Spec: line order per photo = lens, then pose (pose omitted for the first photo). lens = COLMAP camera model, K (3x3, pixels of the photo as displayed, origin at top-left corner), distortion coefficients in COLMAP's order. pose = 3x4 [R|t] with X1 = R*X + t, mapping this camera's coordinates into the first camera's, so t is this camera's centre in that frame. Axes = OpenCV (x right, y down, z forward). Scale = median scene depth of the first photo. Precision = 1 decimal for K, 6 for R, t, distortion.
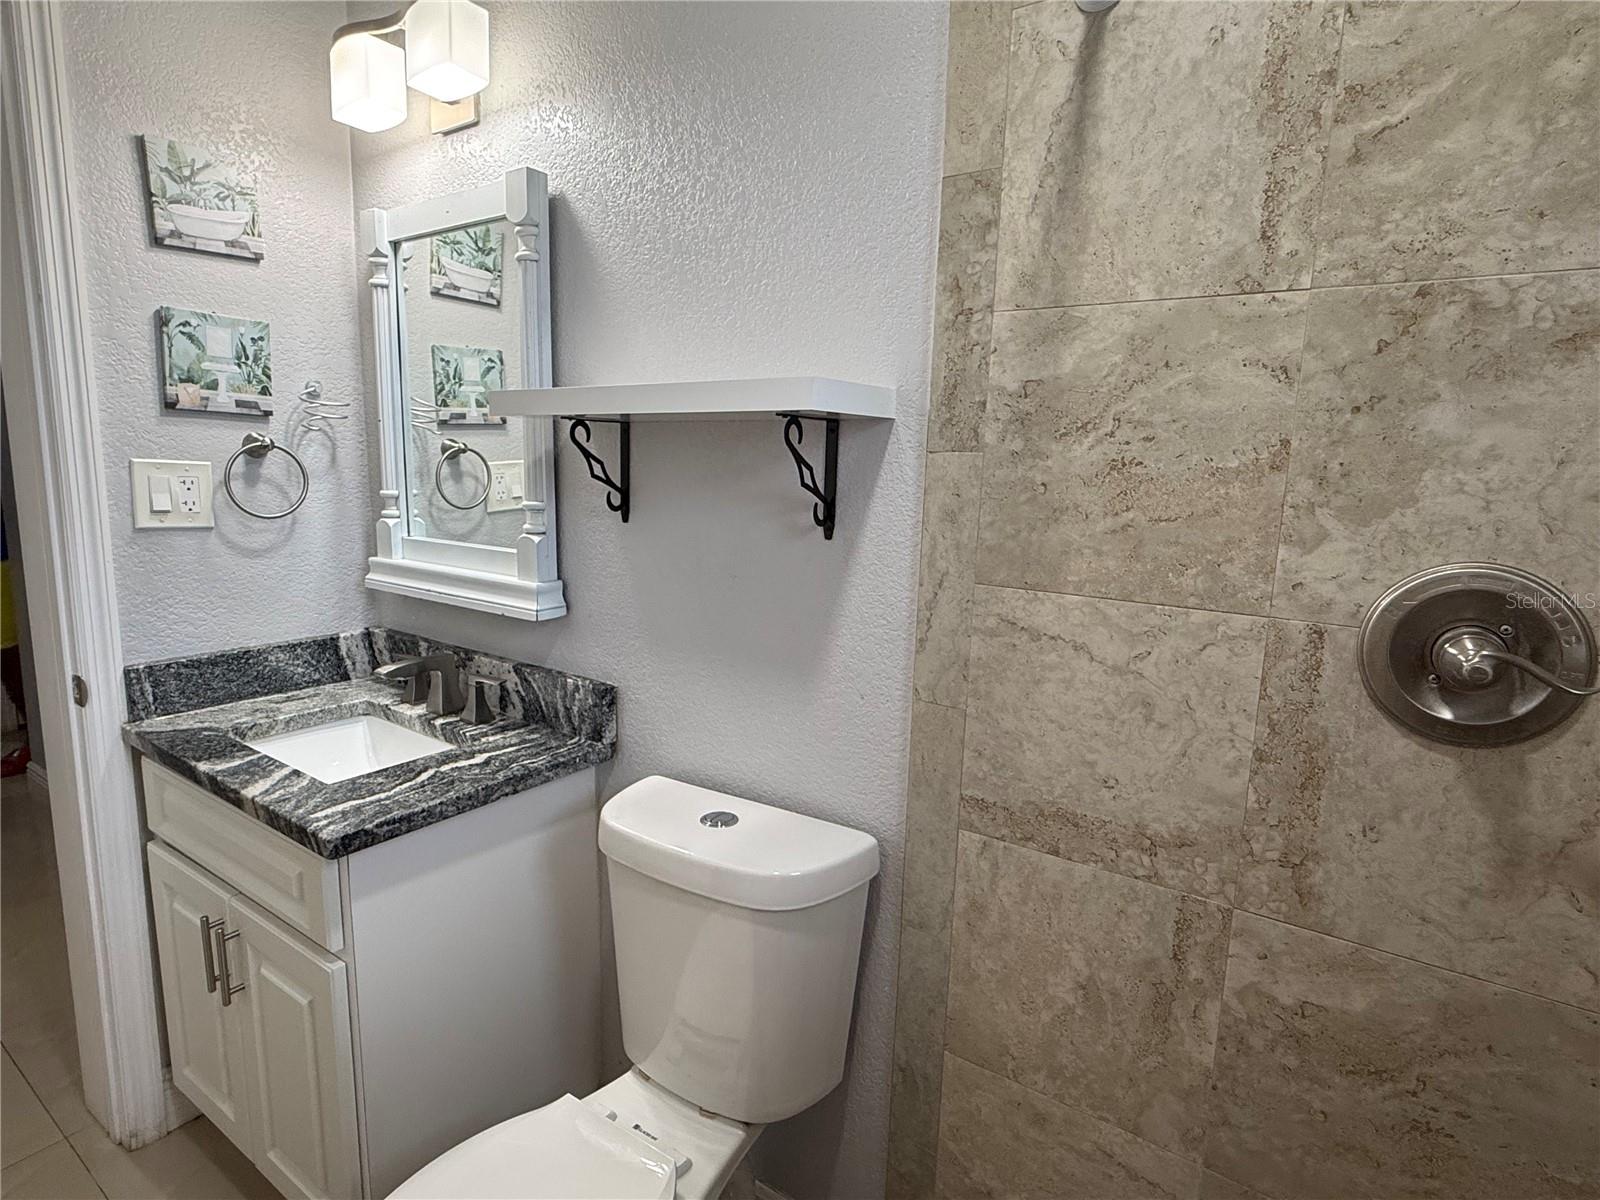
lens RADIAL K [[861.0, 0, 797.0], [0, 861.0, 607.6], [0, 0, 1]] dist [0.000919, -0.000579]
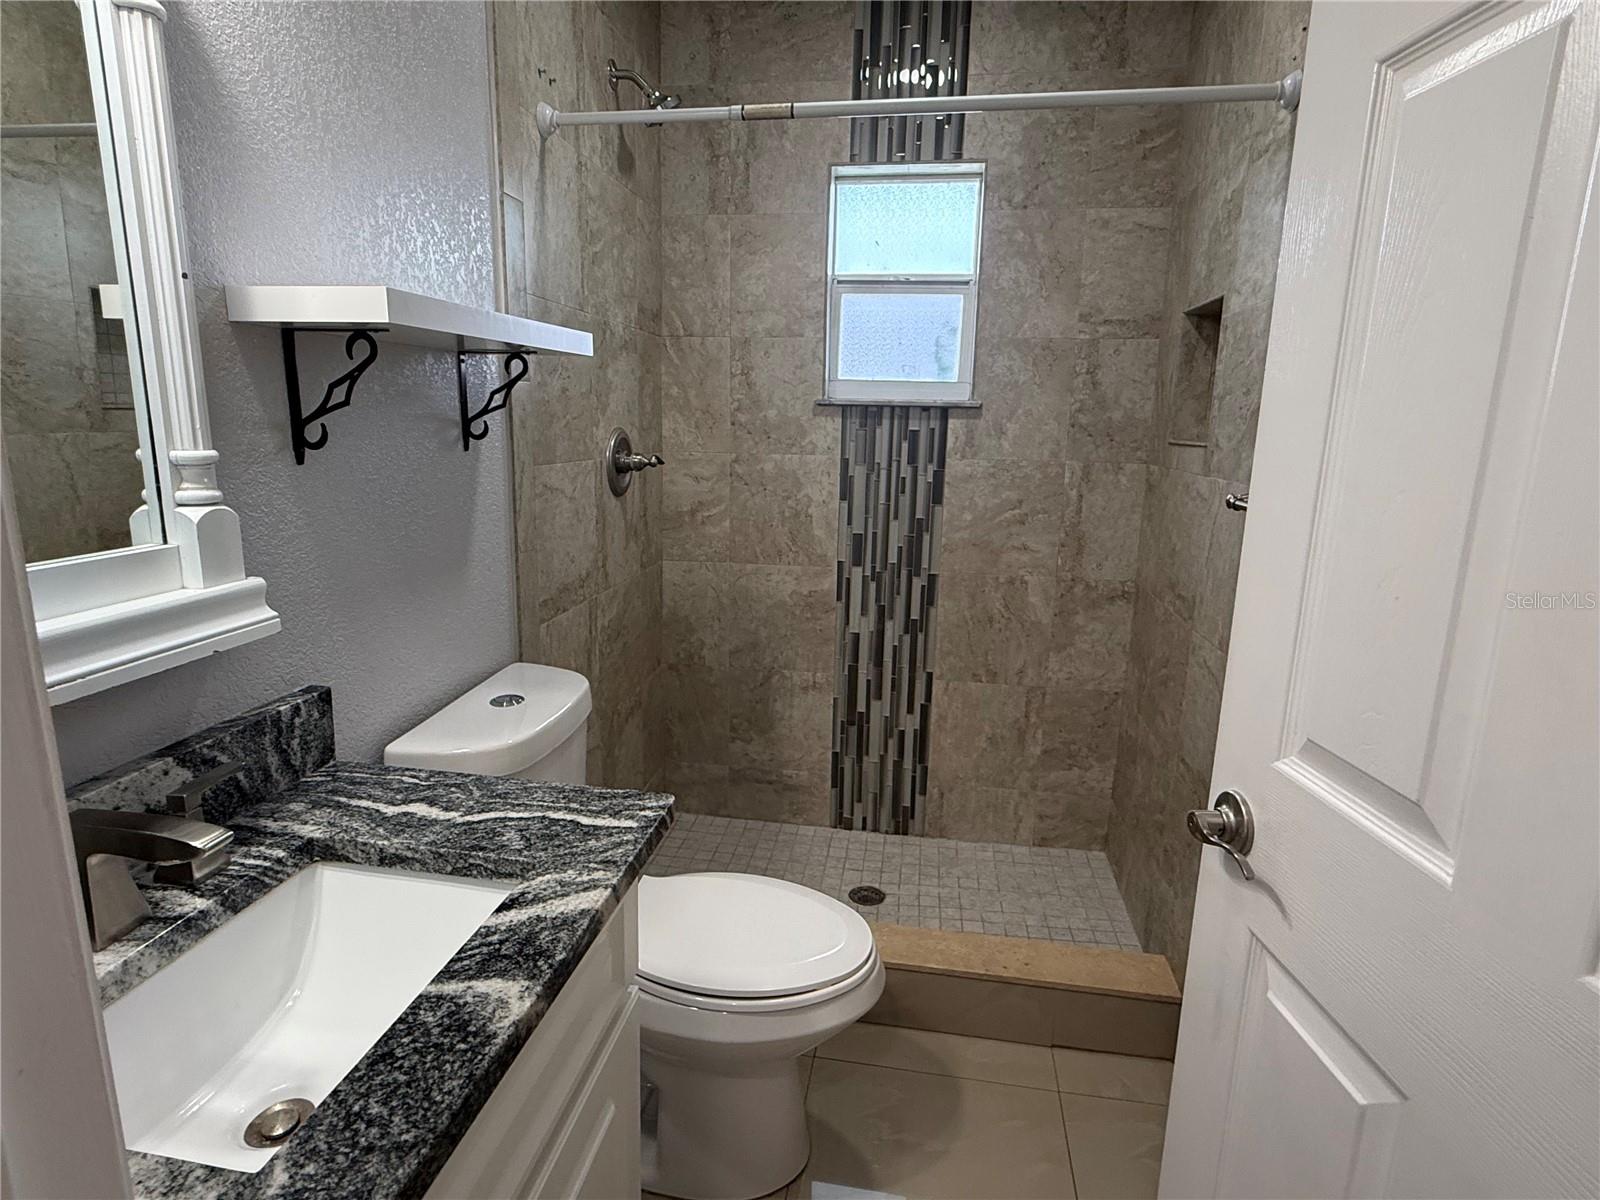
lens RADIAL K [[861.0, 0, 797.0], [0, 861.0, 607.6], [0, 0, 1]] dist [0.000919, -0.000579]
pose [[-0.446916, -0.228888, 0.864798, -1.136685], [0.121212, 0.942304, 0.312043, -0.171737], [-0.886326, 0.244280, -0.393387, 0.991133]]
